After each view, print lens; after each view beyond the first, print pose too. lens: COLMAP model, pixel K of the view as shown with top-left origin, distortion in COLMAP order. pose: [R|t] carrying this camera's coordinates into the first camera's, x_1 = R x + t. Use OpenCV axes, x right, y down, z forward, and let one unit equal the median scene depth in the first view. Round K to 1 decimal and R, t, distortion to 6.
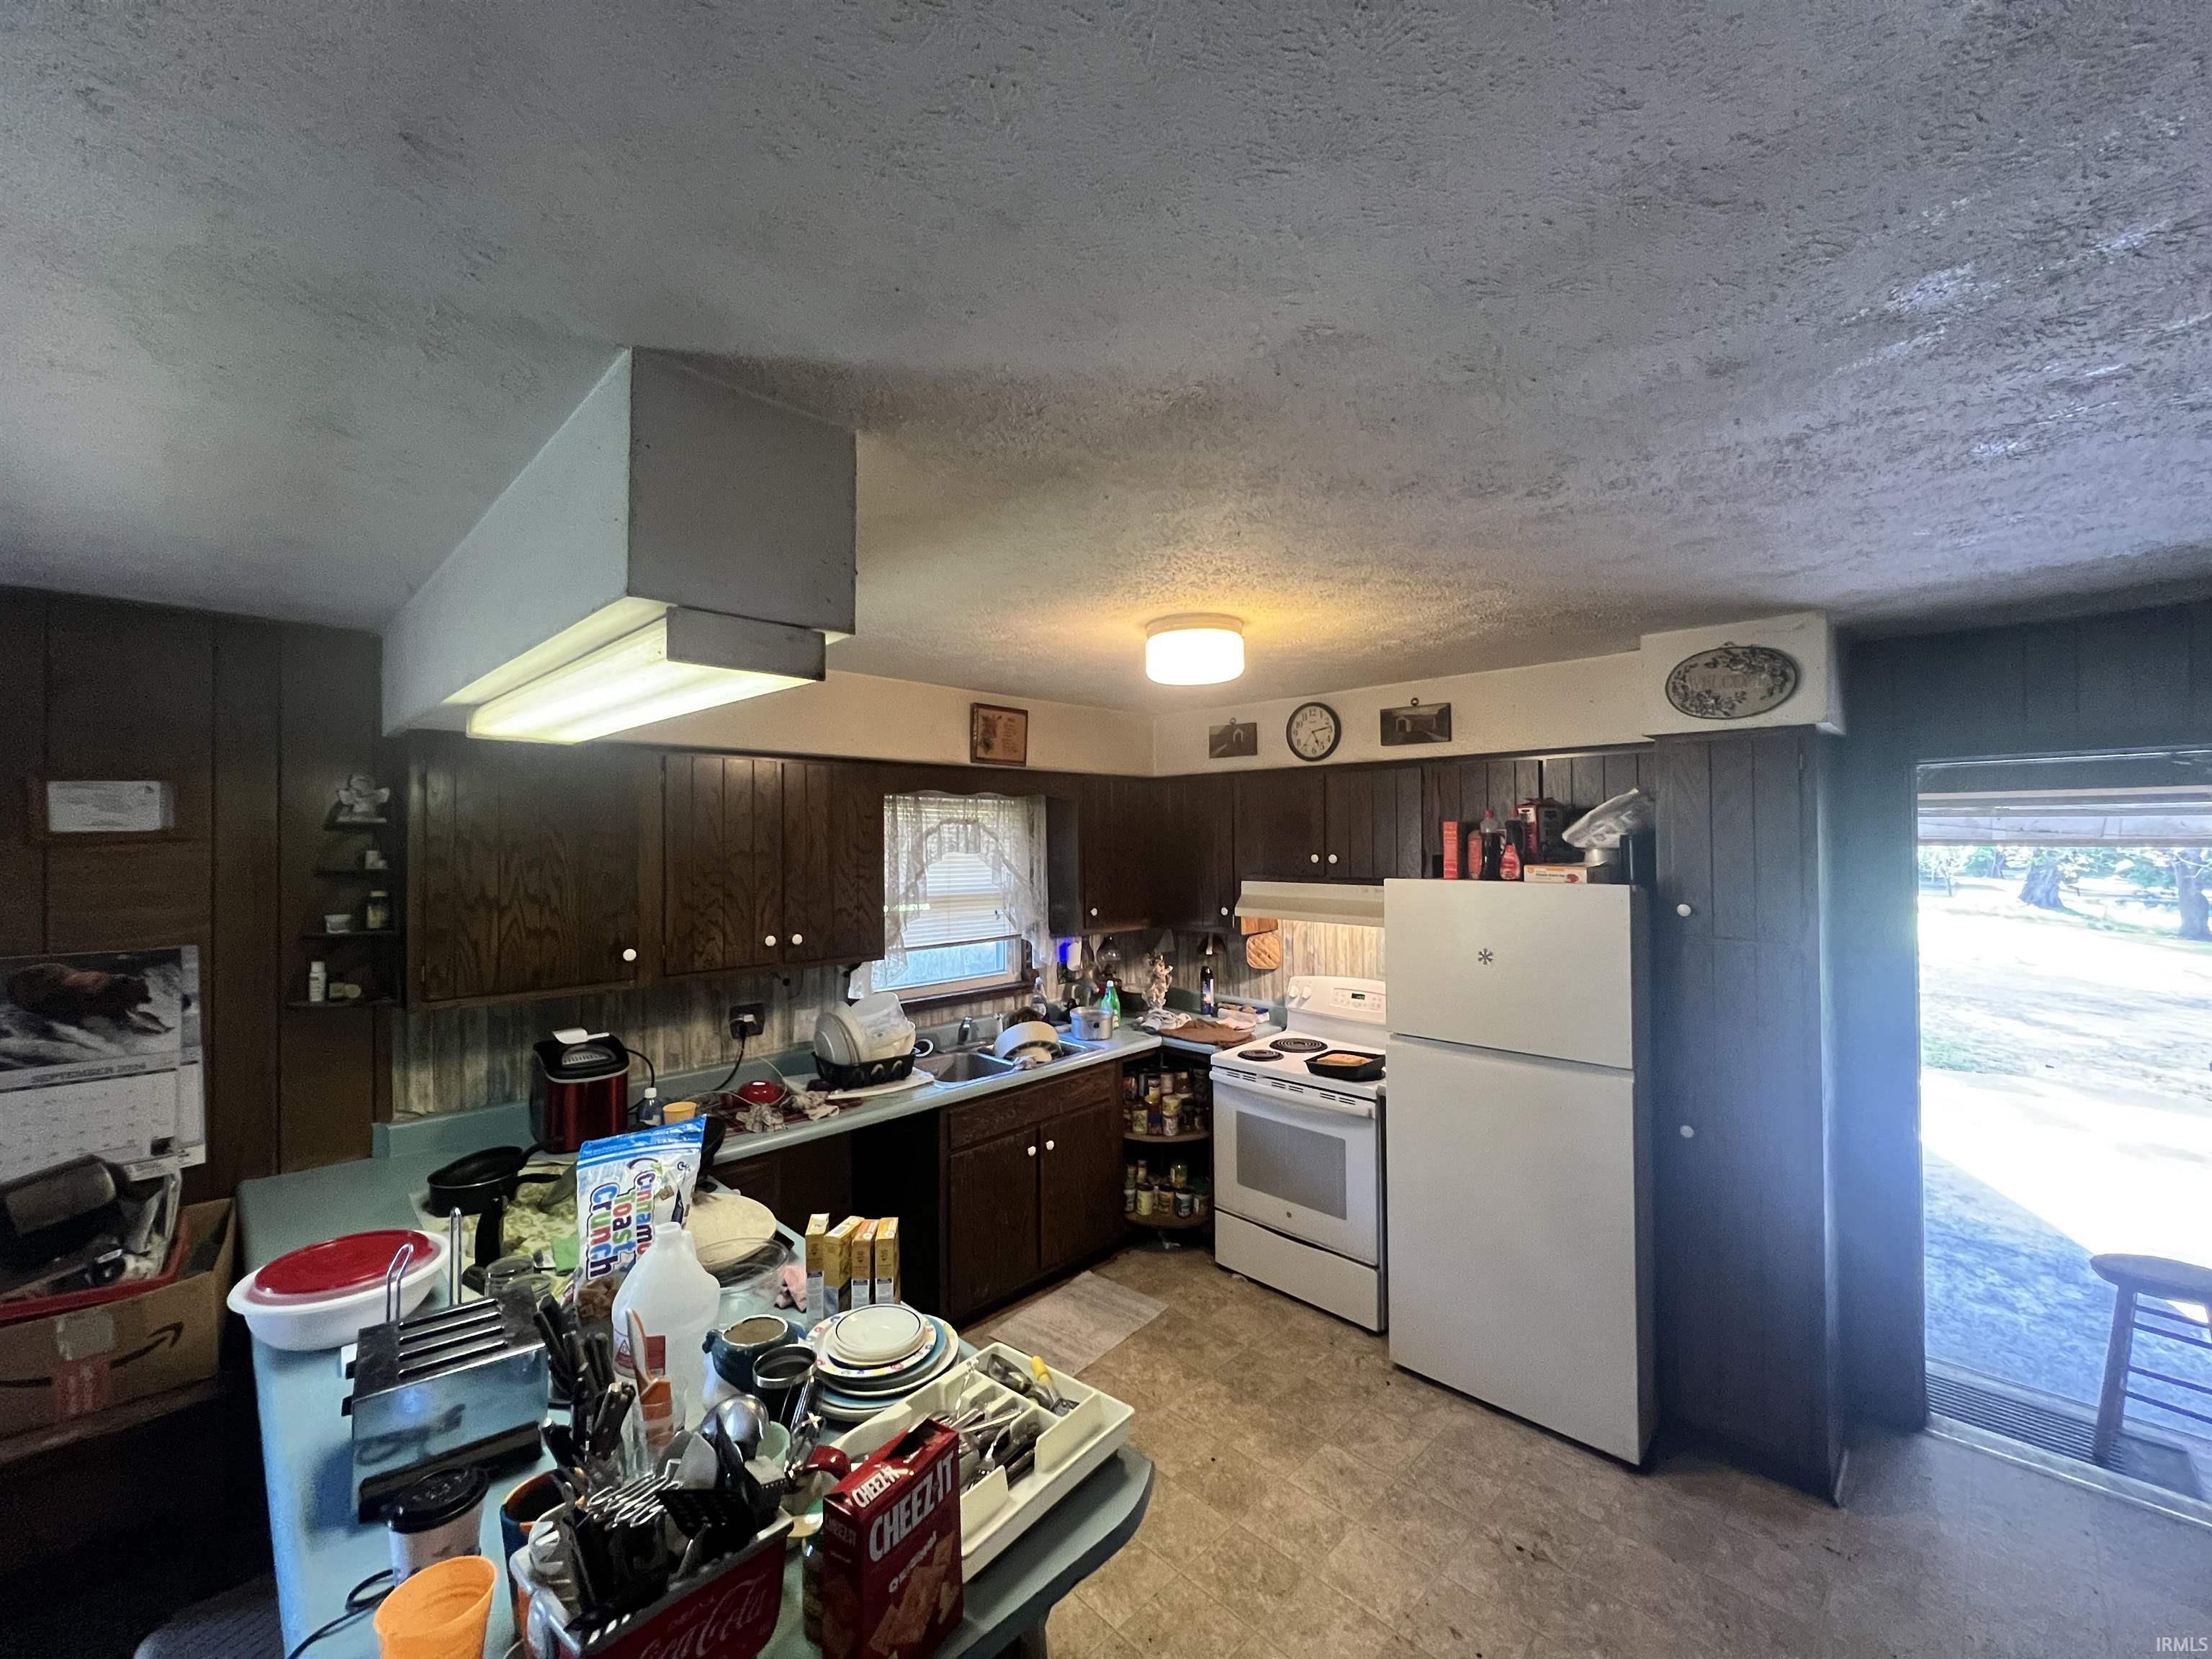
lens RADIAL K [[875.4, 0, 1105.5], [0, 875.4, 832.7], [0, 0, 1]] dist [-0.004391, 0.000242]
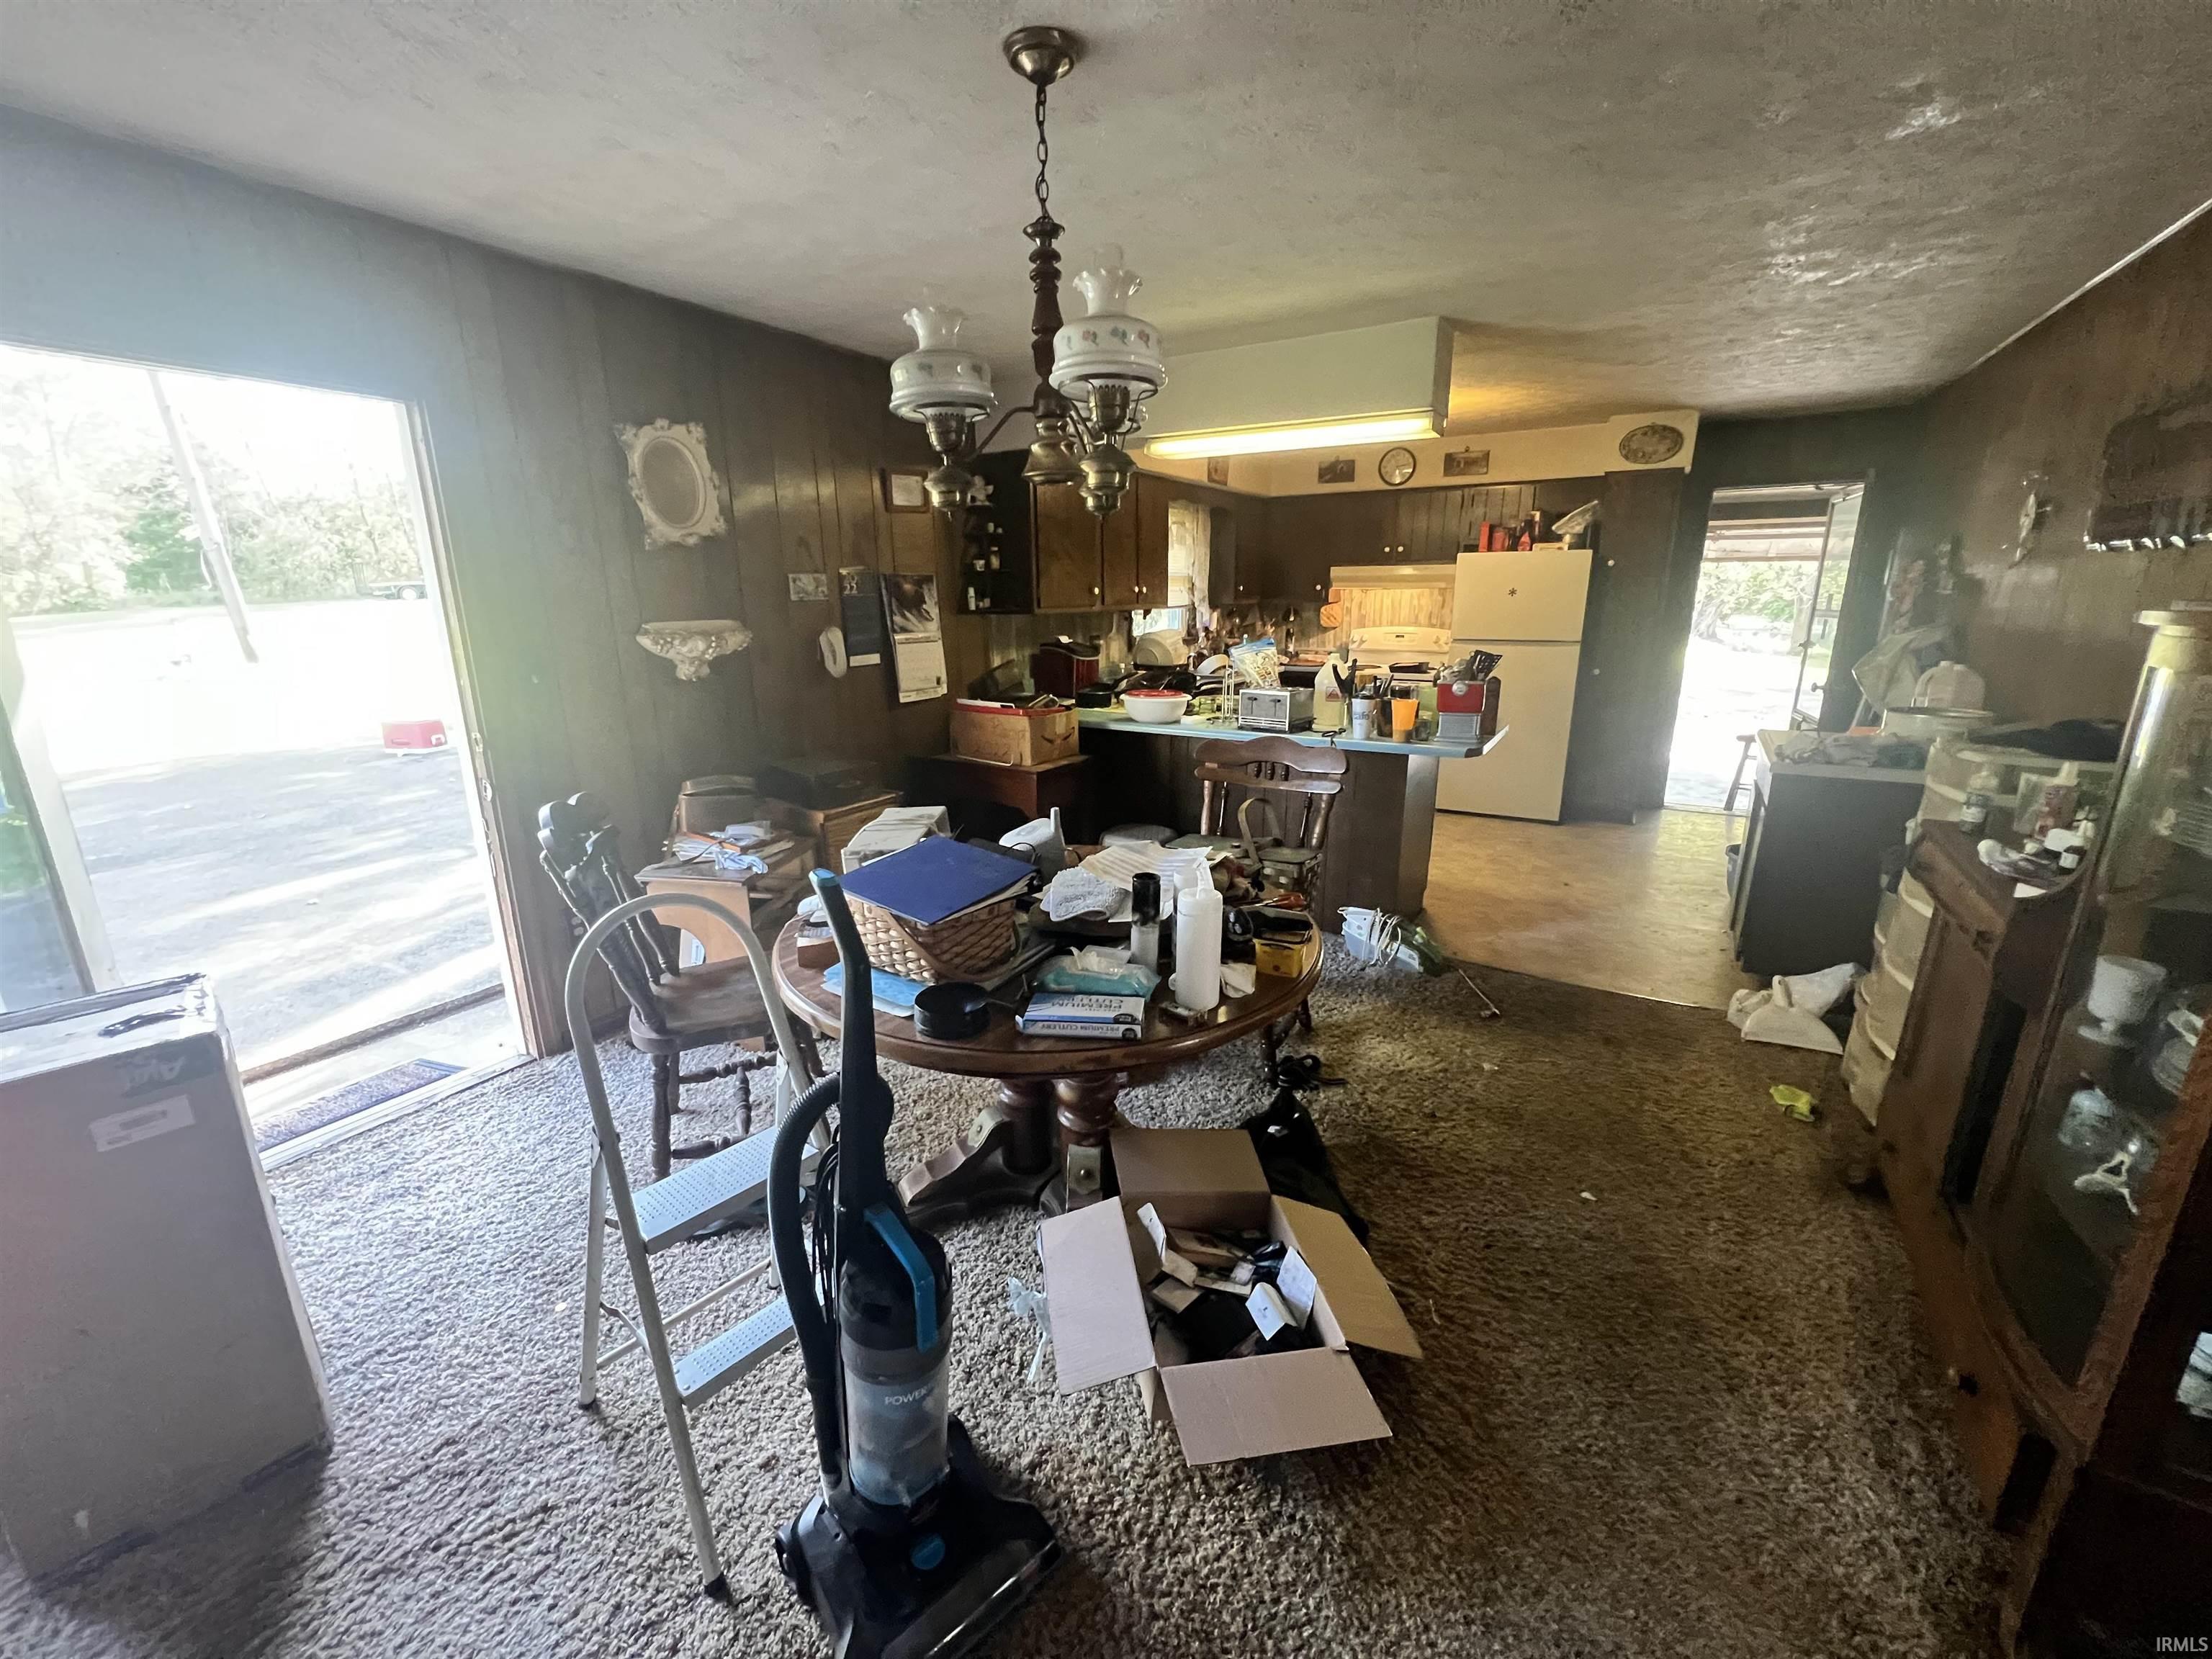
lens RADIAL K [[875.4, 0, 1106.6], [0, 875.4, 824.2], [0, 0, 1]] dist [-0.004391, 0.000242]
pose [[0.972511, -0.065090, 0.223573, -0.907371], [0.003690, 0.964324, 0.264698, 0.121450], [-0.232826, -0.256597, 0.938056, -0.738496]]
